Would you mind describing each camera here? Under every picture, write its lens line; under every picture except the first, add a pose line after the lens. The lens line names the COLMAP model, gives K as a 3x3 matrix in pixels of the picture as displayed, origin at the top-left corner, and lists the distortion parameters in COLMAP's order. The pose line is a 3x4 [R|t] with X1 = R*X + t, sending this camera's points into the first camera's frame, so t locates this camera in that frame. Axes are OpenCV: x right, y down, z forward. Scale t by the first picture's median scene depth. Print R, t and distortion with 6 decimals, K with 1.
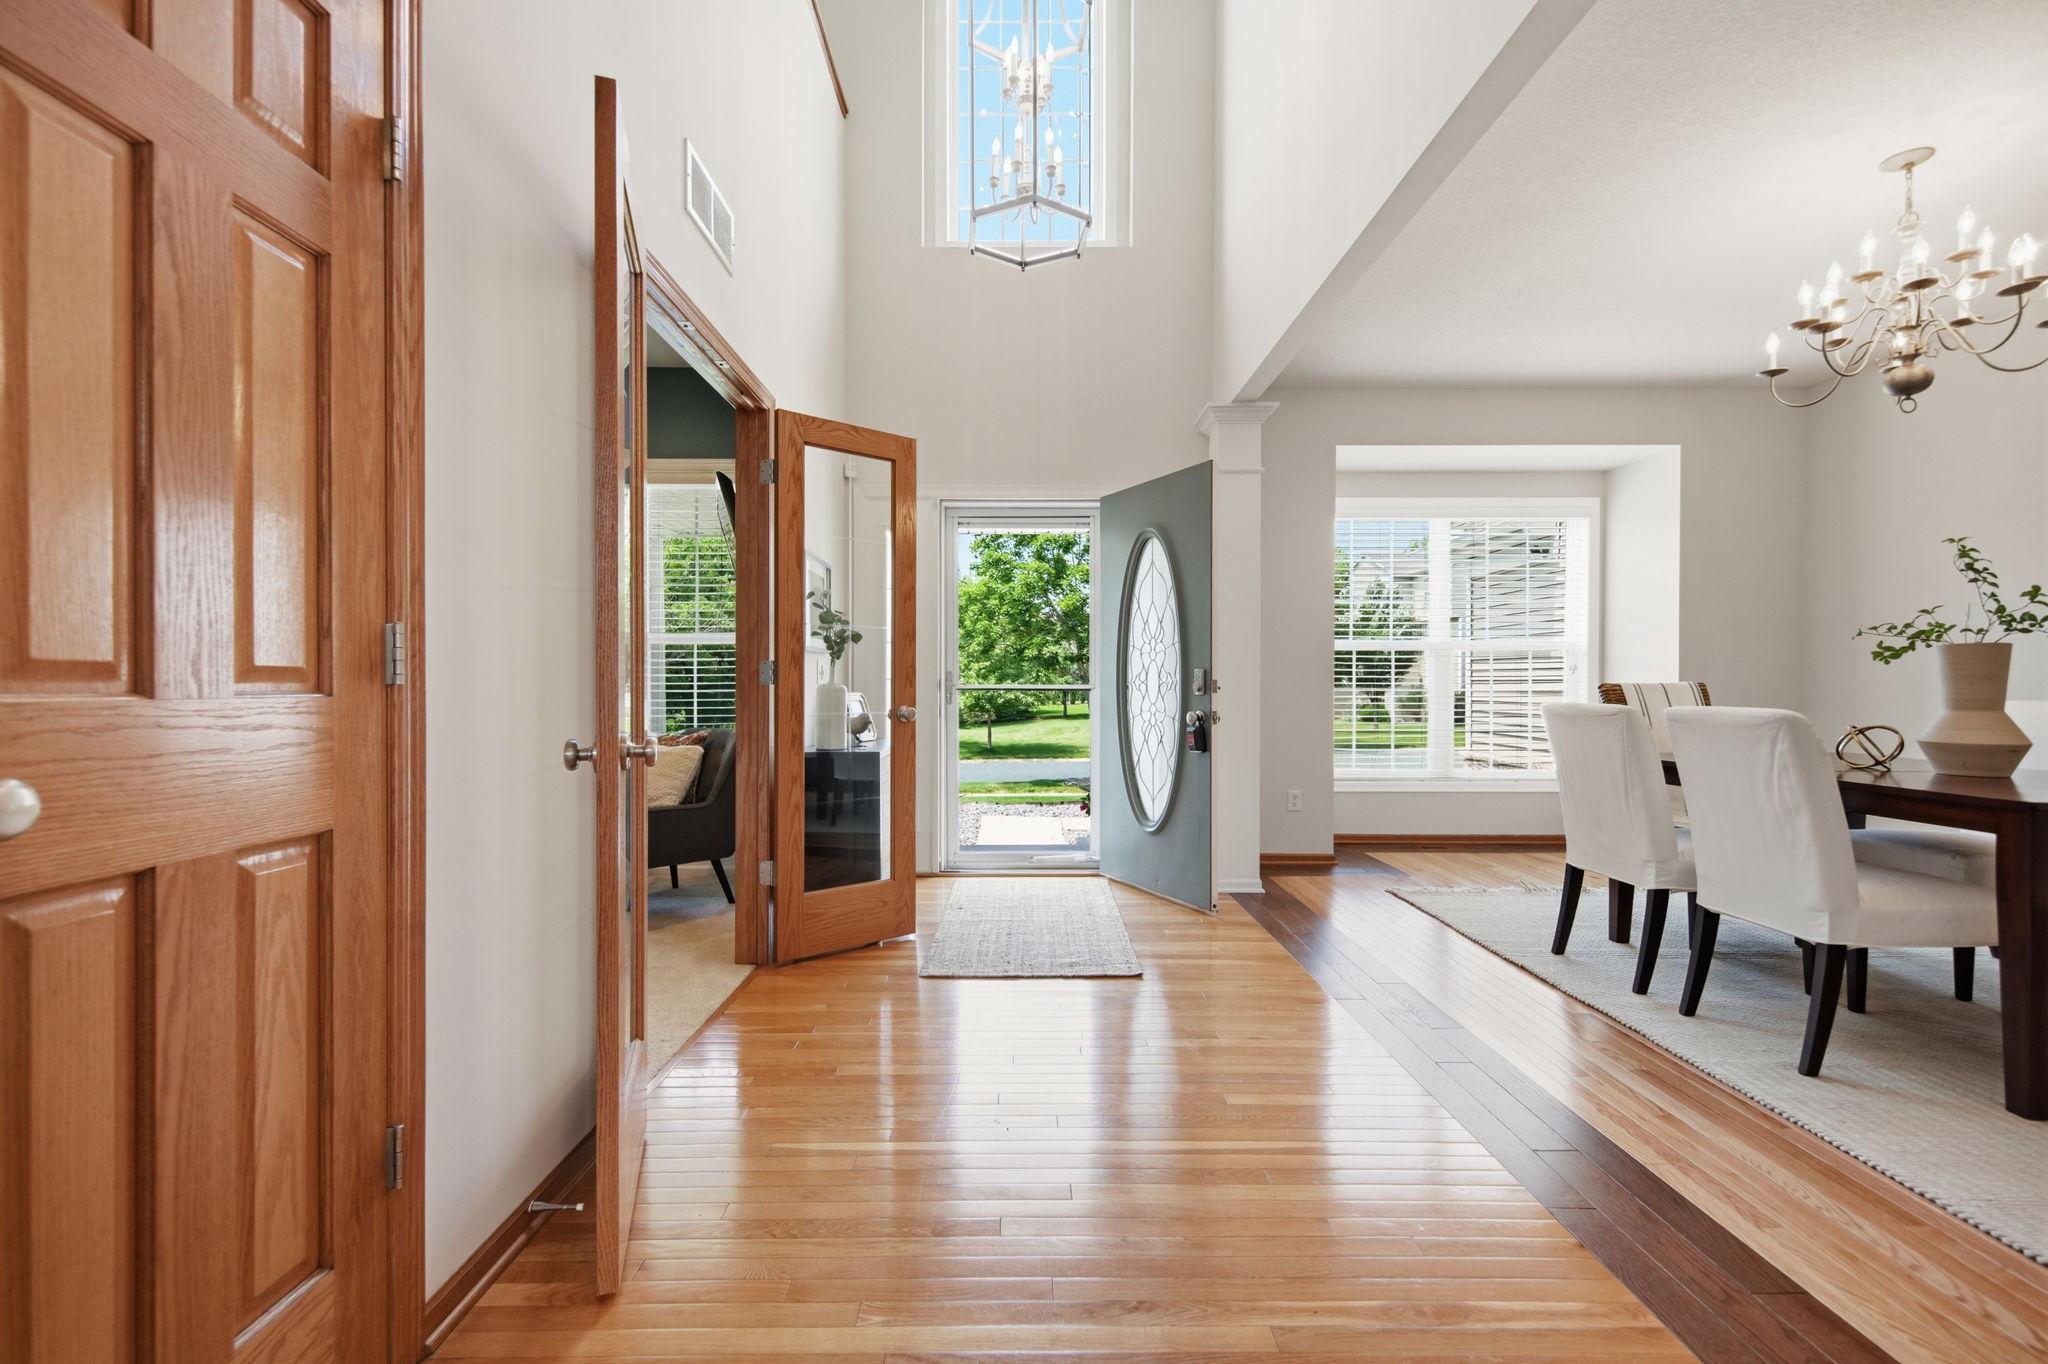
lens RADIAL K [[889.8, 0, 1017.6], [0, 889.8, 684.9], [0, 0, 1]] dist [0.003543, 0.000299]
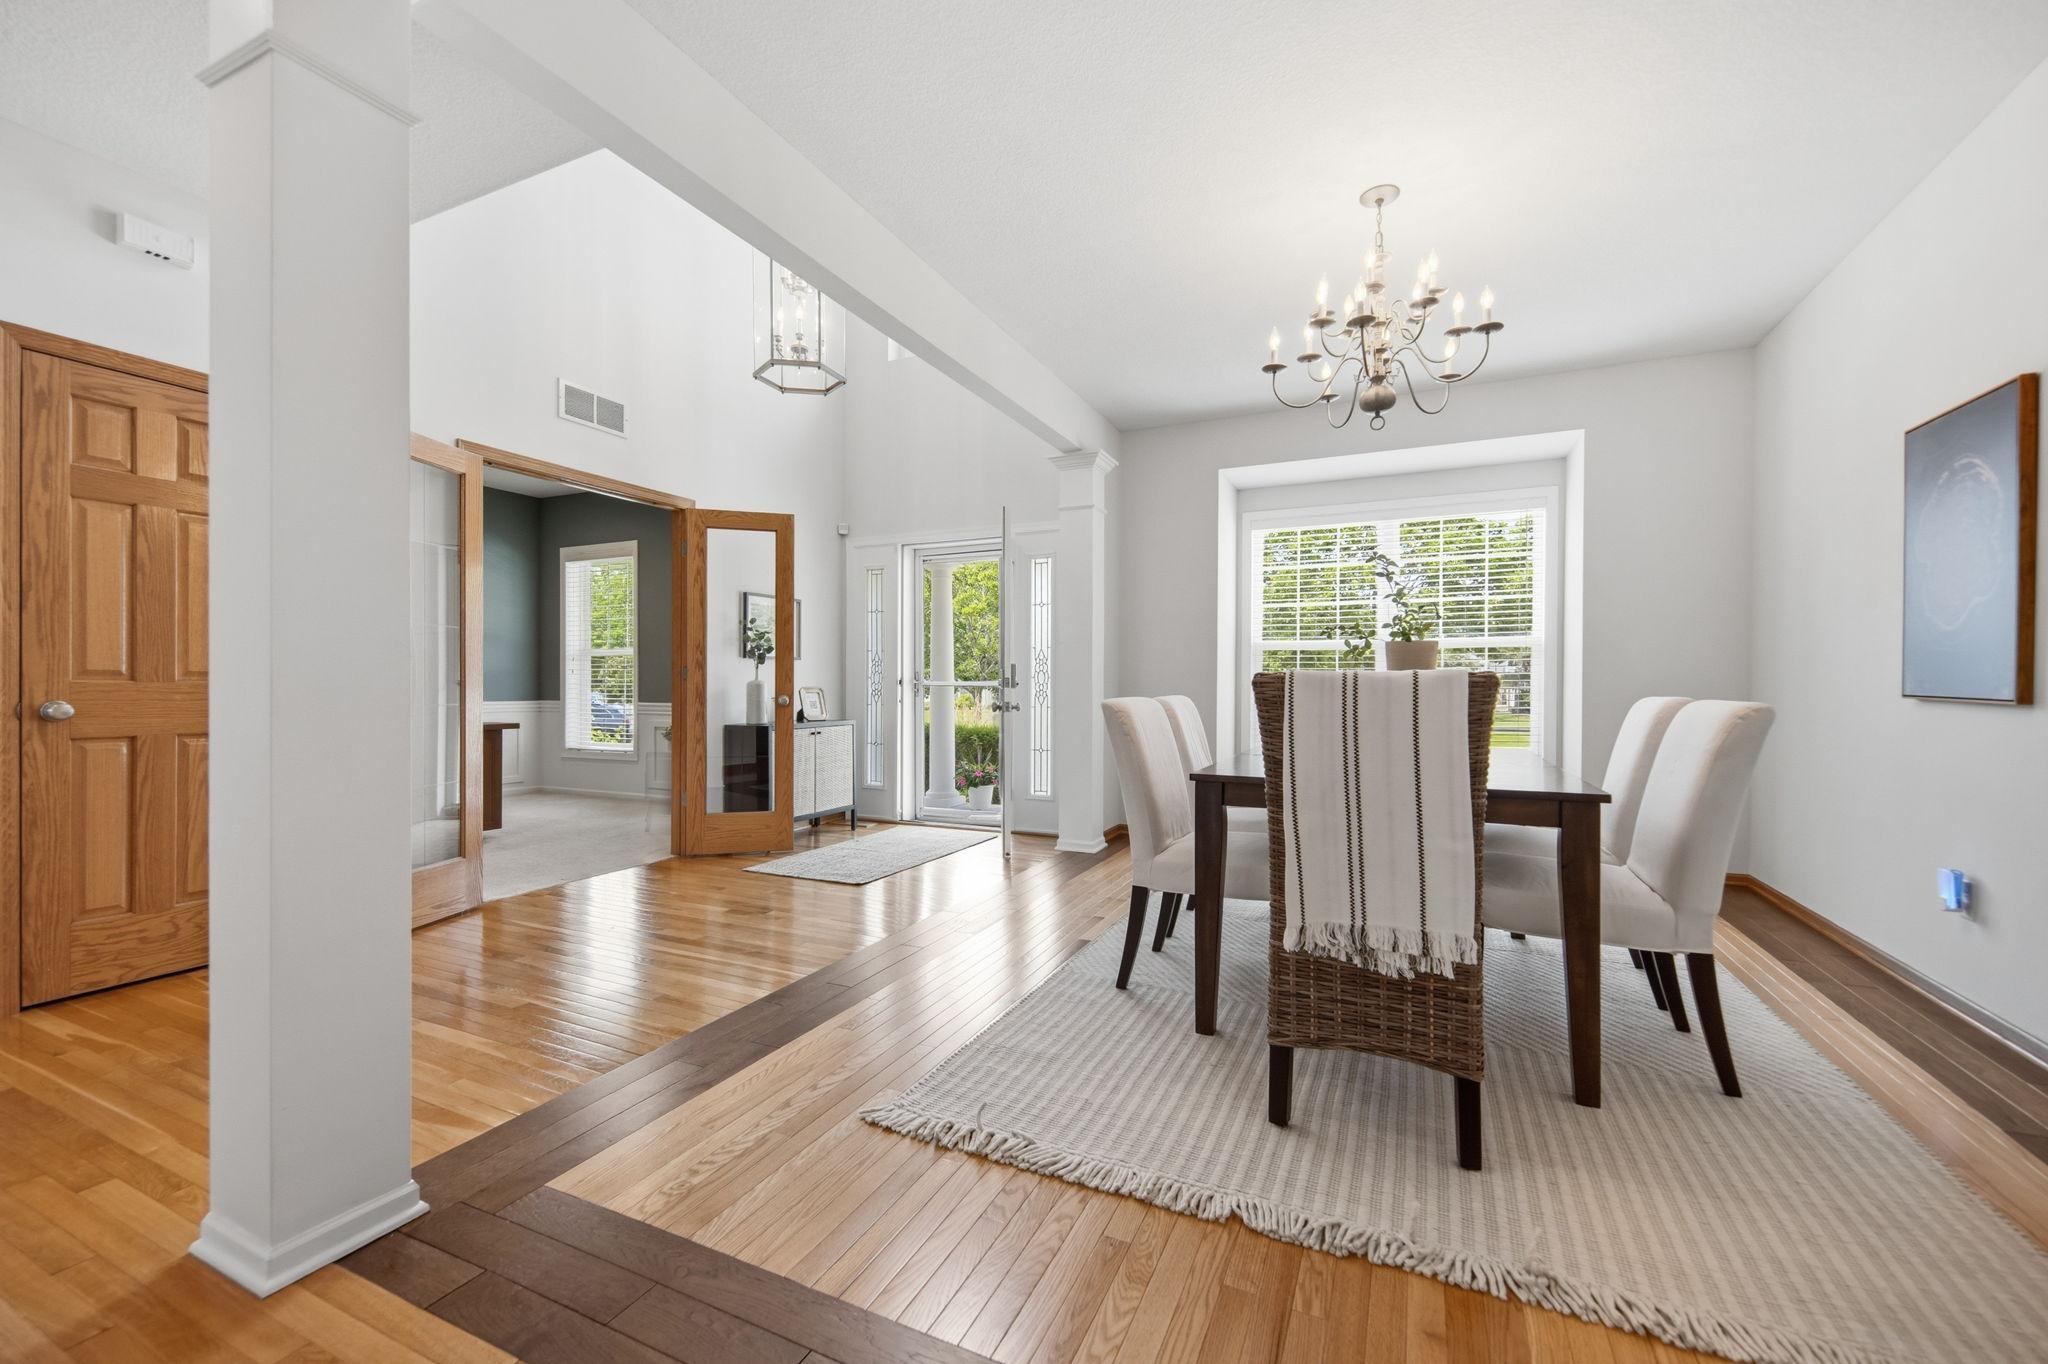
lens RADIAL K [[837.3, 0, 1024.0], [0, 837.3, 682.0], [0, 0, 1]] dist [0.016745, 0.000043]
pose [[0.905910, -0.003231, -0.423457, 0.949036], [0.001492, 0.999989, -0.004437, 0.010563], [0.423467, 0.003388, 0.905905, -0.116050]]
